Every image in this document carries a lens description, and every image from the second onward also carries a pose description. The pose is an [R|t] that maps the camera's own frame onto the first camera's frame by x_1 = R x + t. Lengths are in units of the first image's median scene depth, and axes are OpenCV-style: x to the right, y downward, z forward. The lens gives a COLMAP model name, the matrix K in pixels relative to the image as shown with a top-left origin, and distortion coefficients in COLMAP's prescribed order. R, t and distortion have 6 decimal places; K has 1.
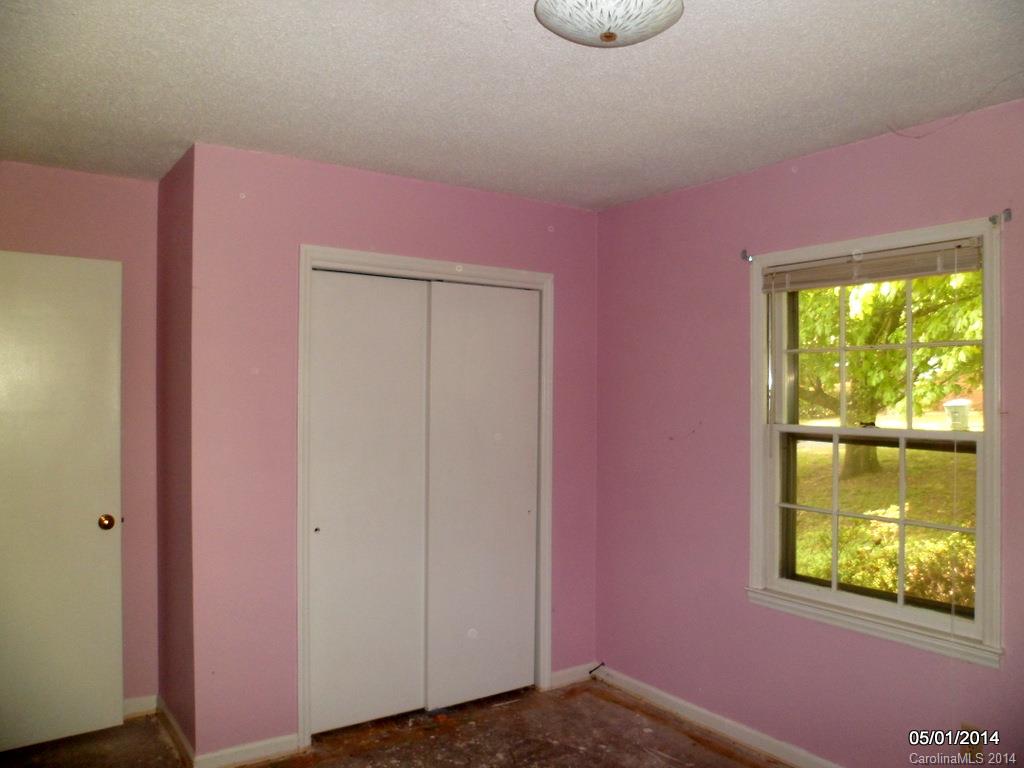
lens RADIAL K [[785.8, 0, 512.0], [0, 785.8, 384.0], [0, 0, 1]] dist [-0.093048, 0.002023]
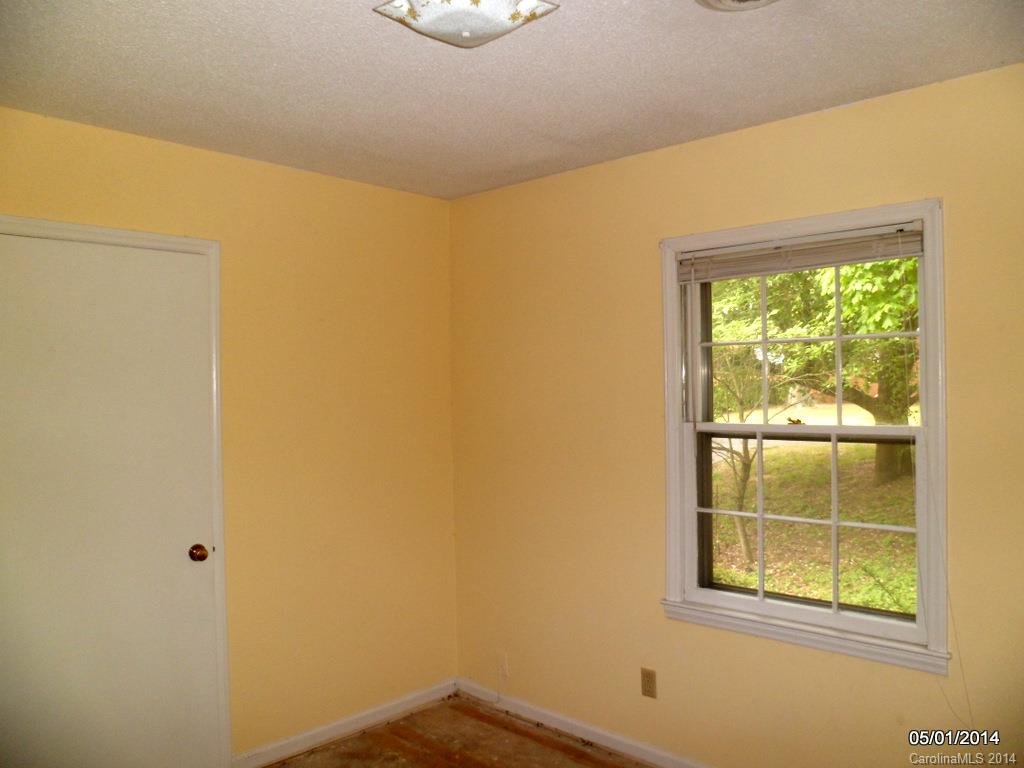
lens RADIAL K [[785.8, 0, 512.0], [0, 785.8, 384.0], [0, 0, 1]] dist [-0.093048, 0.002023]
pose [[0.976656, -0.008892, 0.214627, -0.069865], [0.009850, 0.999946, -0.003394, 0.006614], [-0.214585, 0.005428, 0.976690, 0.135077]]
